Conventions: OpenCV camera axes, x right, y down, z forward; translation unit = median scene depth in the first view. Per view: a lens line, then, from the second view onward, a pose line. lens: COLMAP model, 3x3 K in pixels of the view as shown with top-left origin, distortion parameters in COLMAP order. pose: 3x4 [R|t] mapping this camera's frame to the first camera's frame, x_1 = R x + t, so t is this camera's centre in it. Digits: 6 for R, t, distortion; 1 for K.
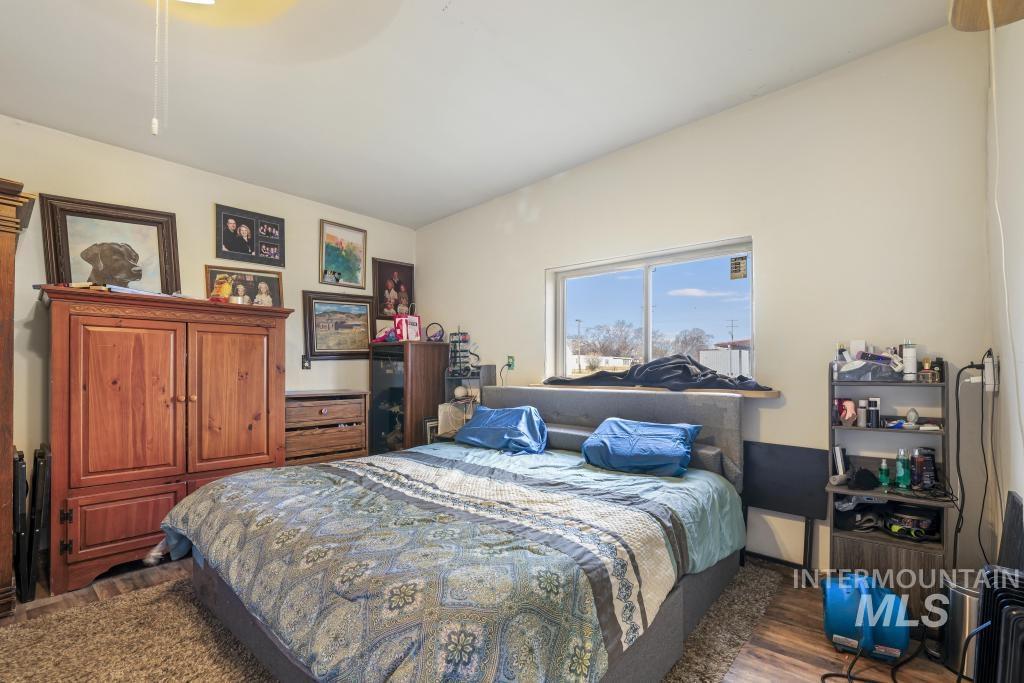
lens RADIAL K [[459.5, 0, 508.4], [0, 459.5, 362.5], [0, 0, 1]] dist [-0.049838, 0.025748]
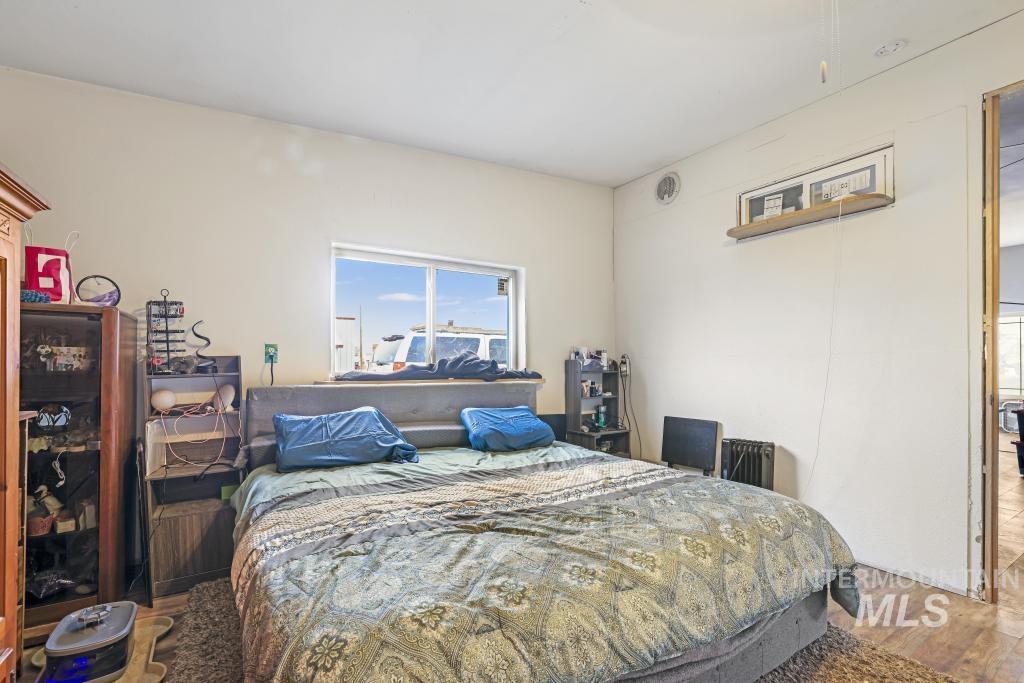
lens RADIAL K [[459.5, 0, 508.4], [0, 459.5, 362.5], [0, 0, 1]] dist [-0.049838, 0.025748]
pose [[0.312183, 0.002894, 0.950018, -0.774129], [-0.020314, 0.999787, 0.003630, 0.006479], [-0.949805, -0.020432, 0.312175, 0.567764]]
